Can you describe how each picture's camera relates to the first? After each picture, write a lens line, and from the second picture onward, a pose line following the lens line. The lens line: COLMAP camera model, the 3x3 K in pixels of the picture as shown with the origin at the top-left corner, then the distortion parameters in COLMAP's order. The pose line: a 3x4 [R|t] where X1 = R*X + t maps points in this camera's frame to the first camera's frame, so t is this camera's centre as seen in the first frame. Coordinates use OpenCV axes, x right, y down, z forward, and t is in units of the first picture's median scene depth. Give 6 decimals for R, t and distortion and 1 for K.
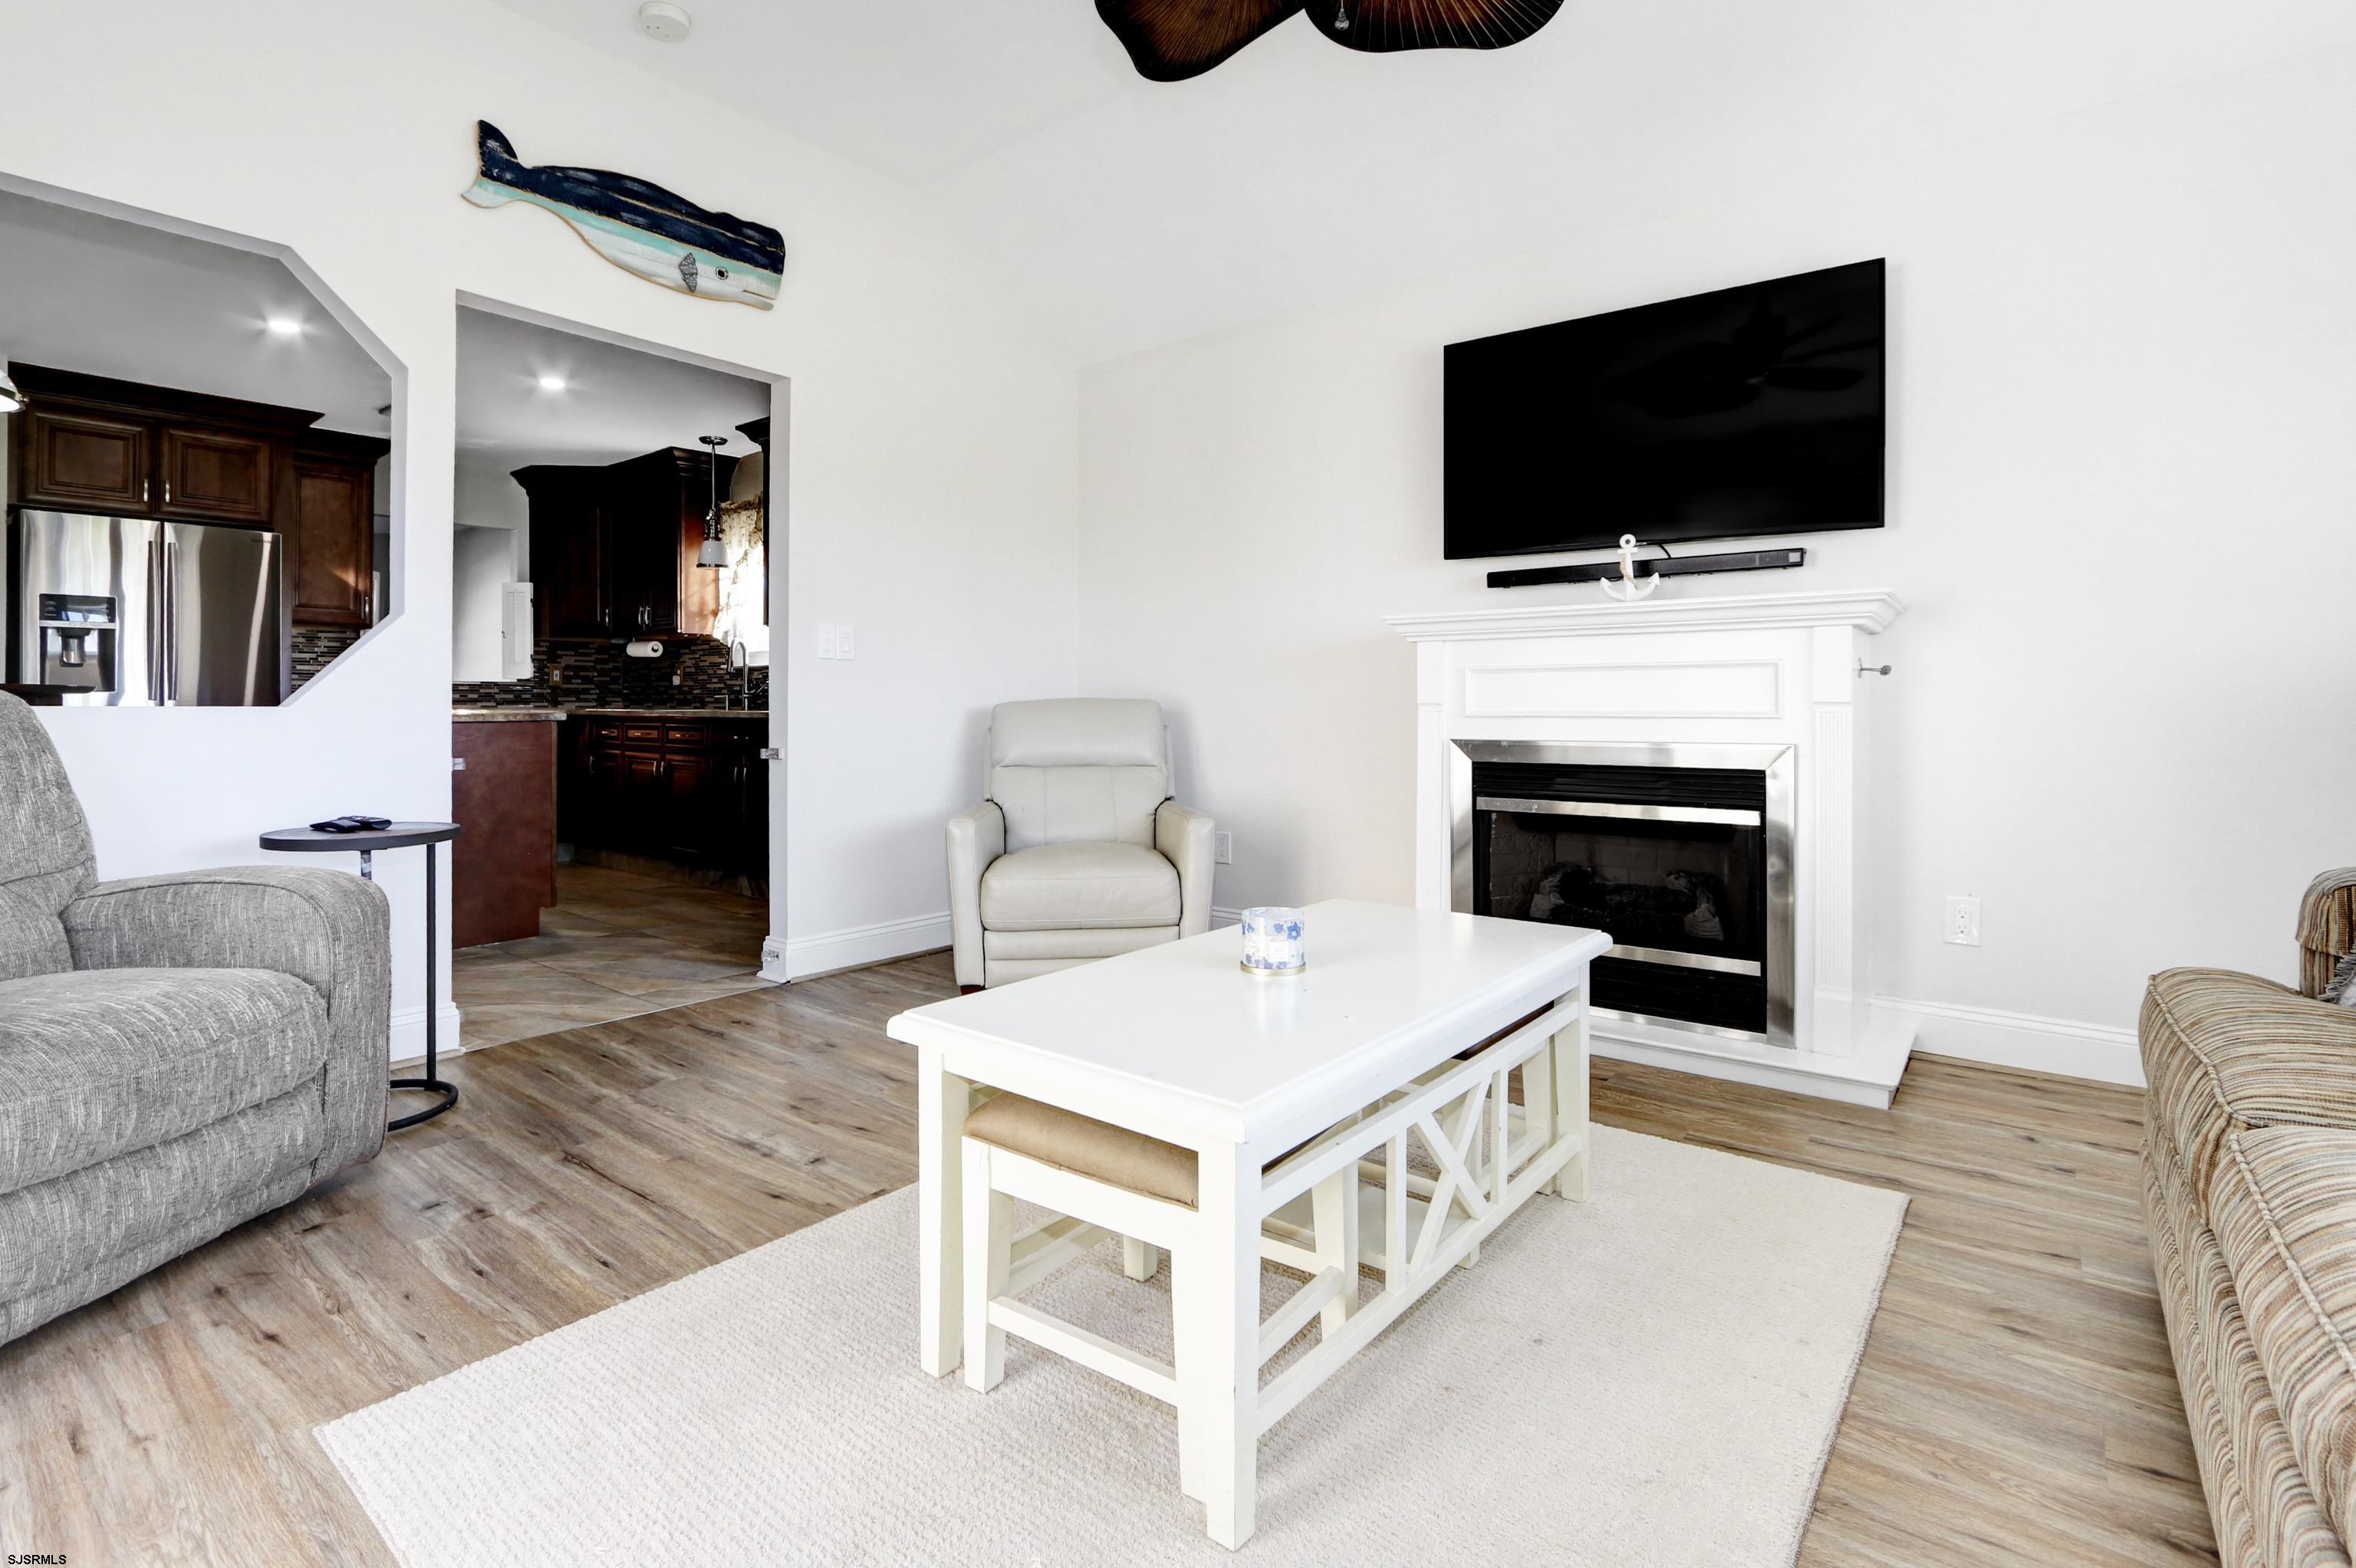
lens RADIAL K [[1119.4, 0, 1140.7], [0, 1119.4, 707.8], [0, 0, 1]] dist [-0.012401, 0.000685]
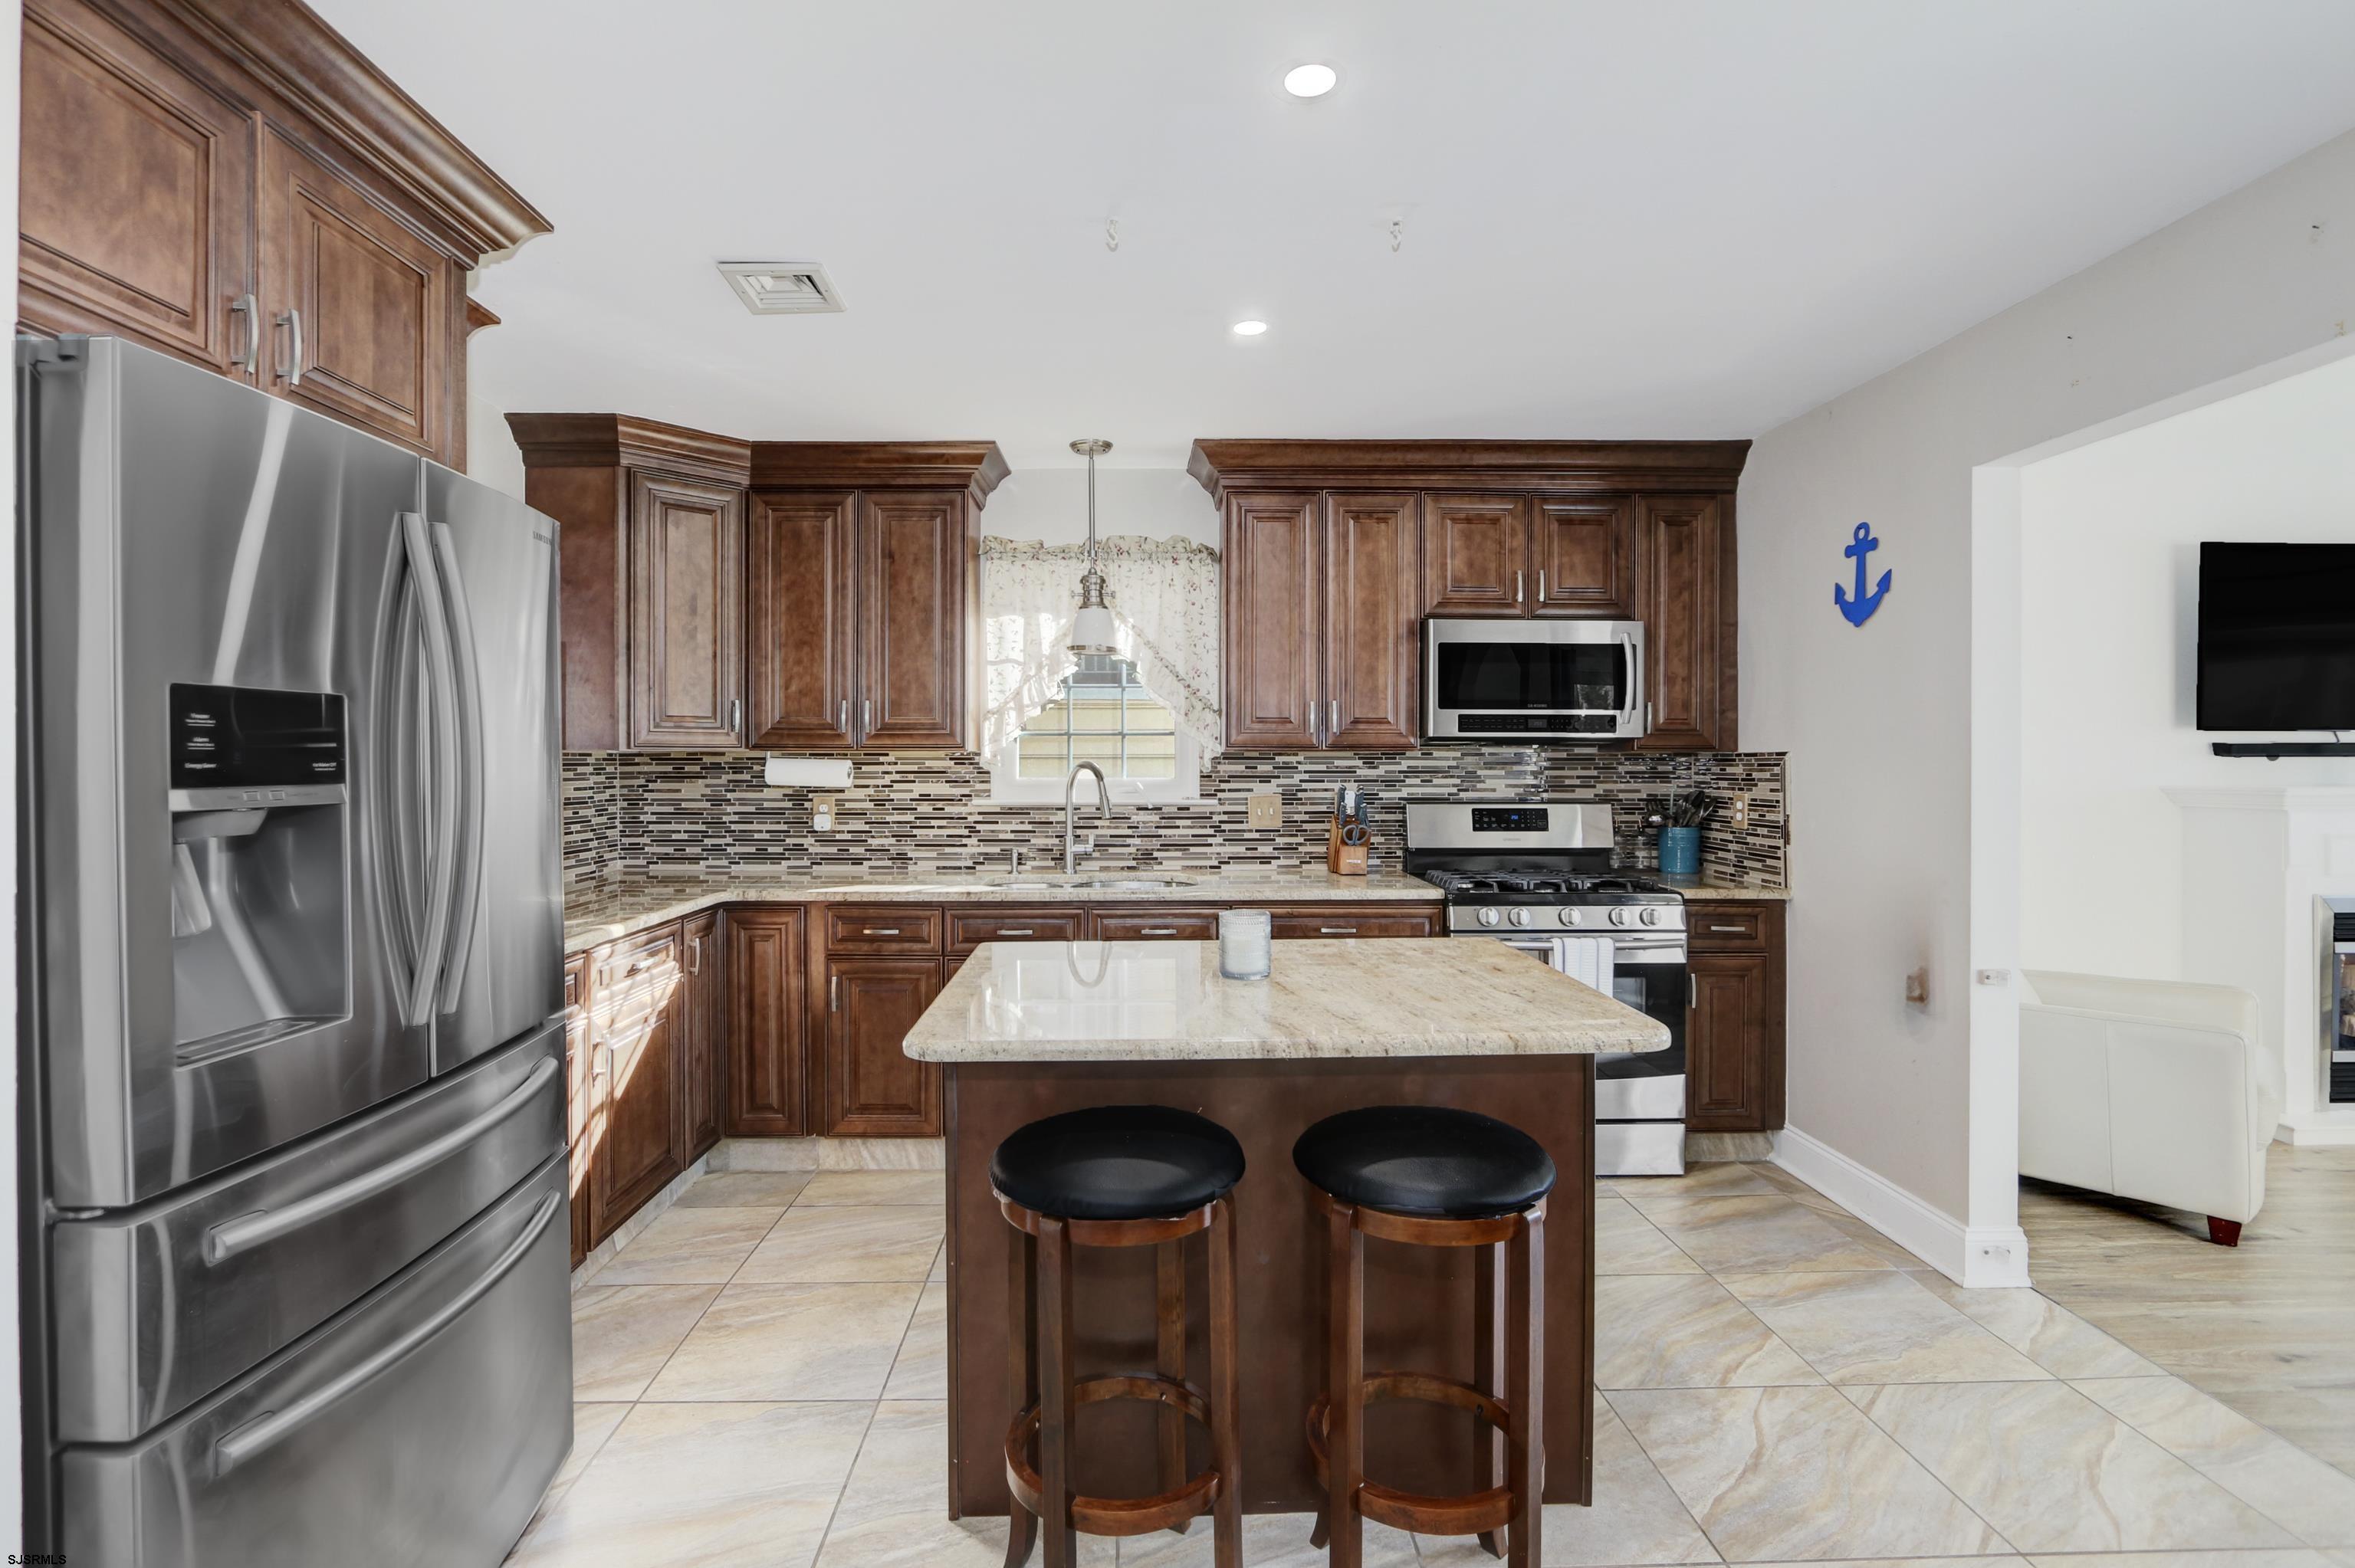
lens RADIAL K [[1101.8, 0, 1162.4], [0, 1101.8, 771.8], [0, 0, 1]] dist [-0.011783, 0.001334]
pose [[0.758170, -0.011320, 0.651959, -1.329596], [0.005936, 0.999928, 0.010459, -0.114036], [-0.652030, -0.004059, 0.758182, 0.898896]]
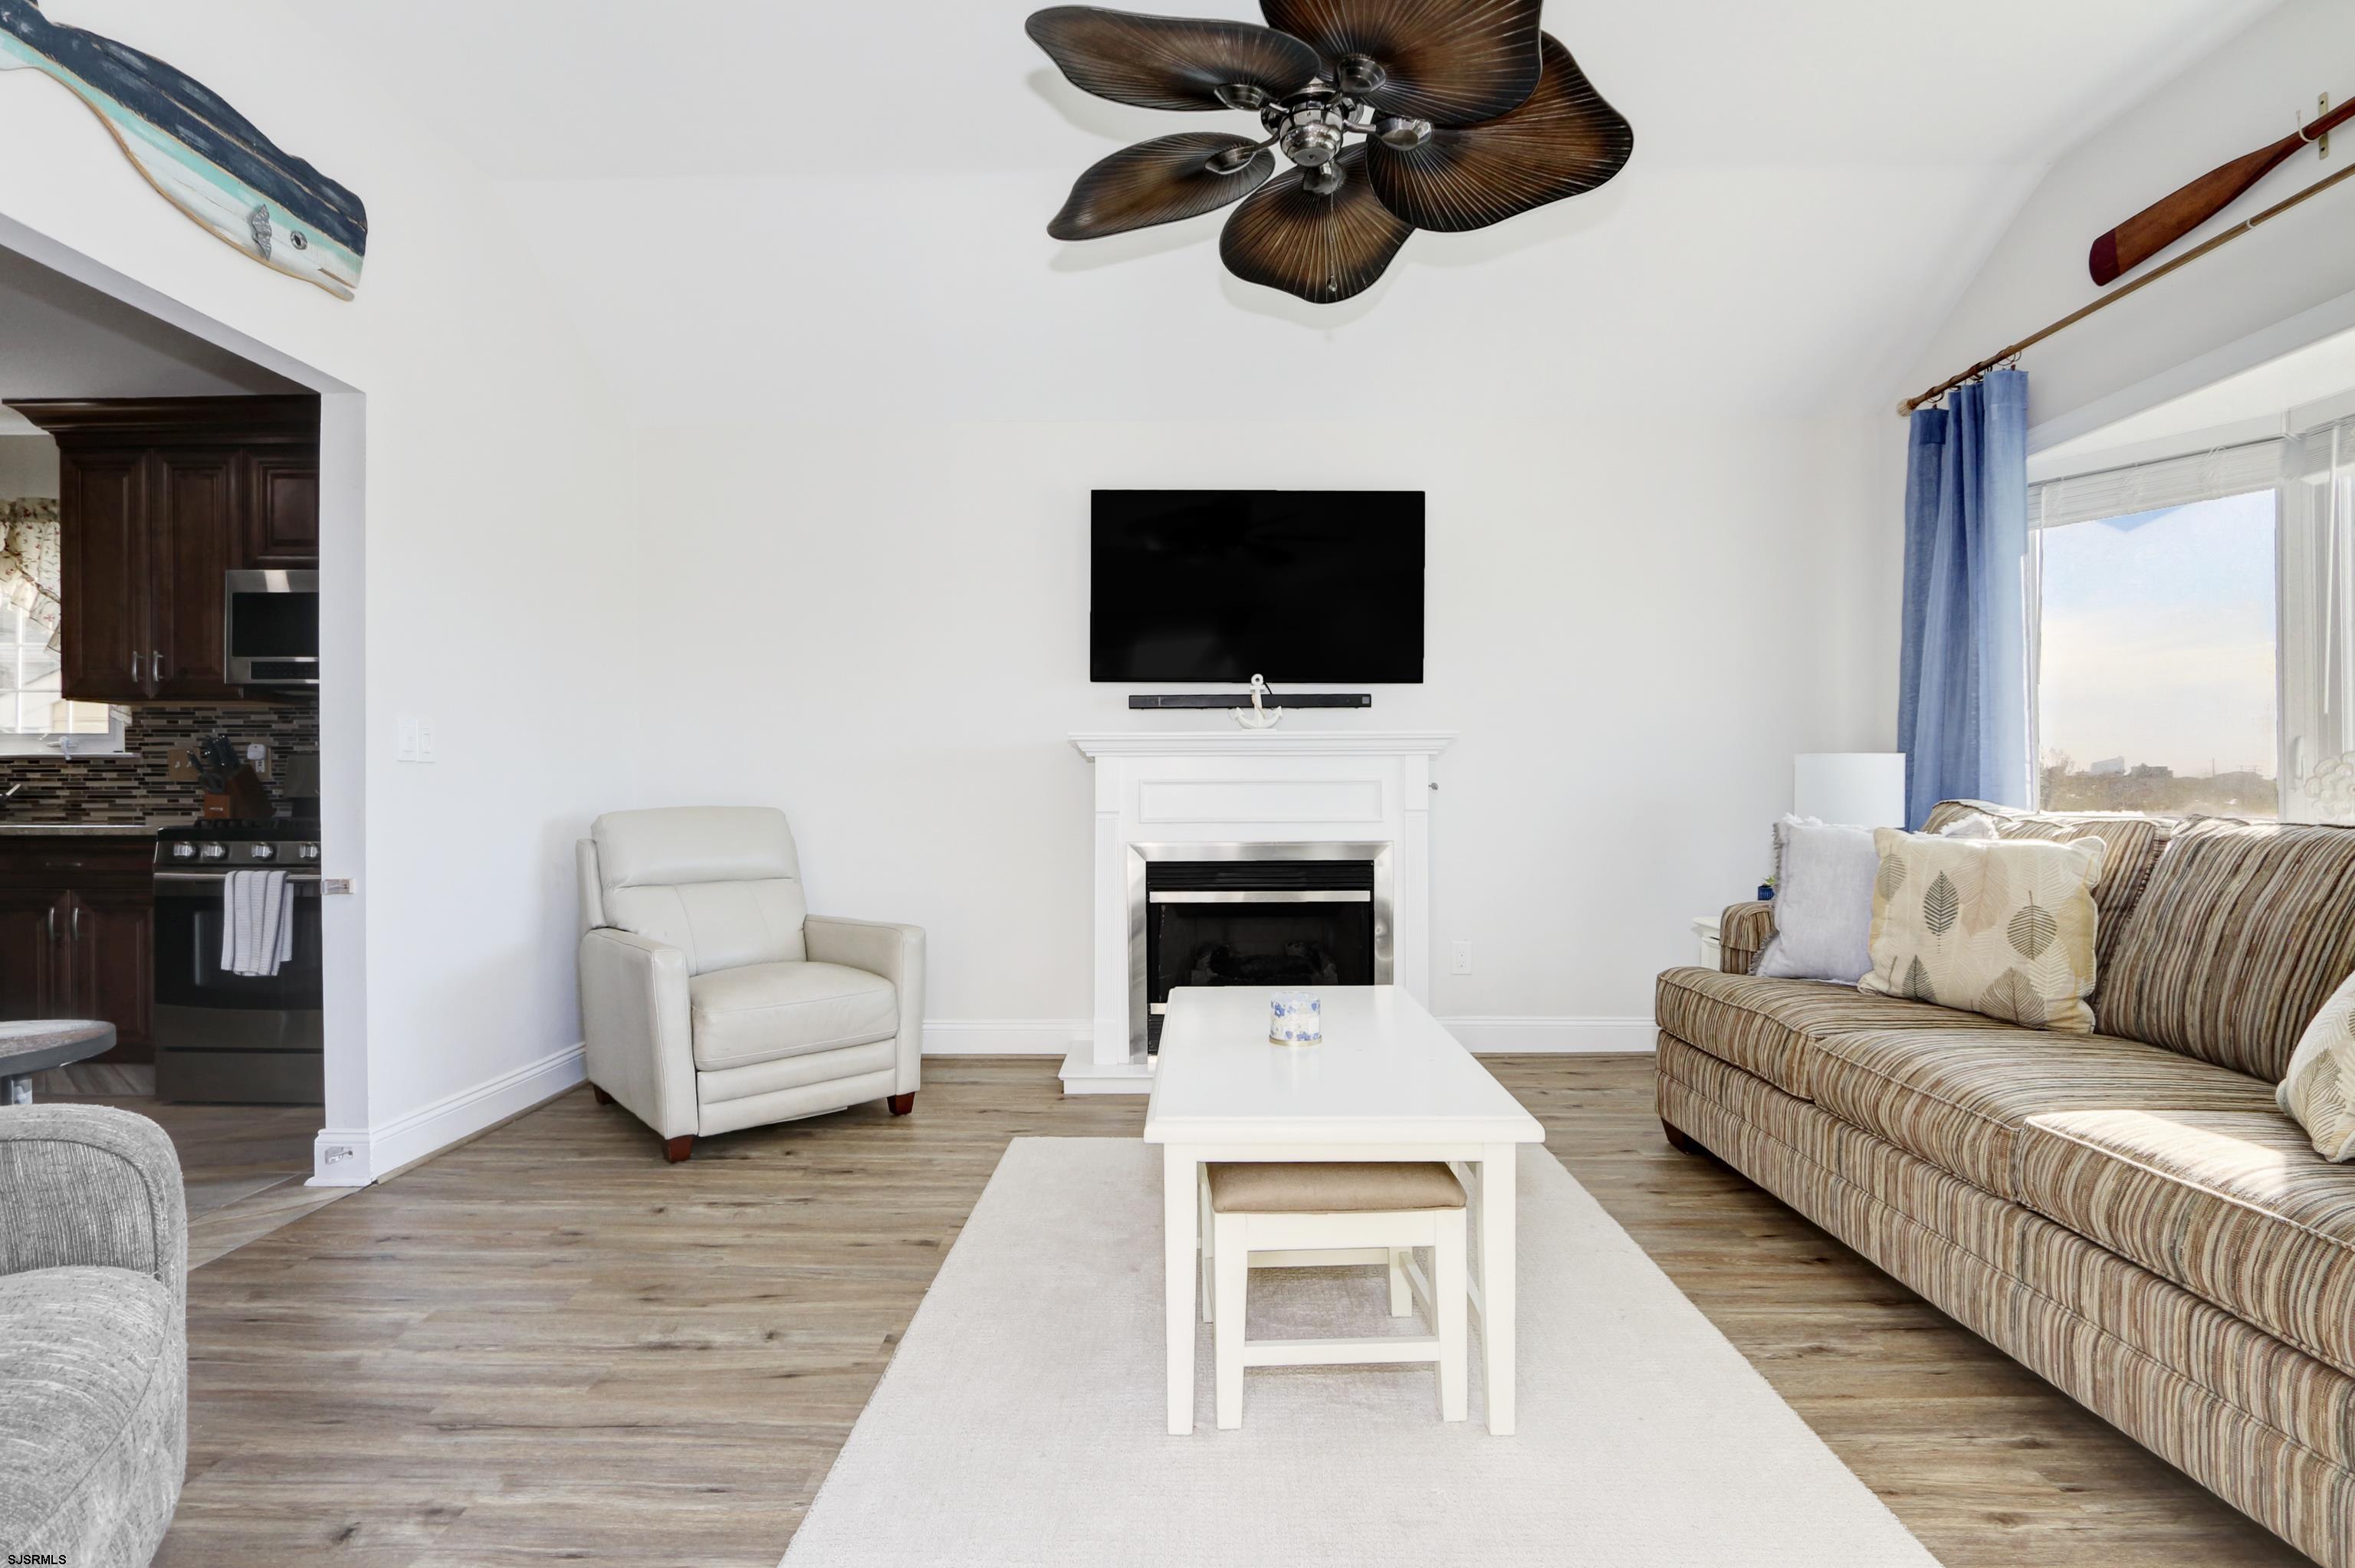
lens RADIAL K [[1159.5, 0, 1176.8], [0, 1159.5, 798.8], [0, 0, 1]] dist [-0.024125, 0.006914]
pose [[0.779339, -0.006839, 0.626566, -0.410348], [0.004794, 0.999976, 0.004952, -0.020952], [-0.626585, -0.000855, 0.779353, 0.046231]]
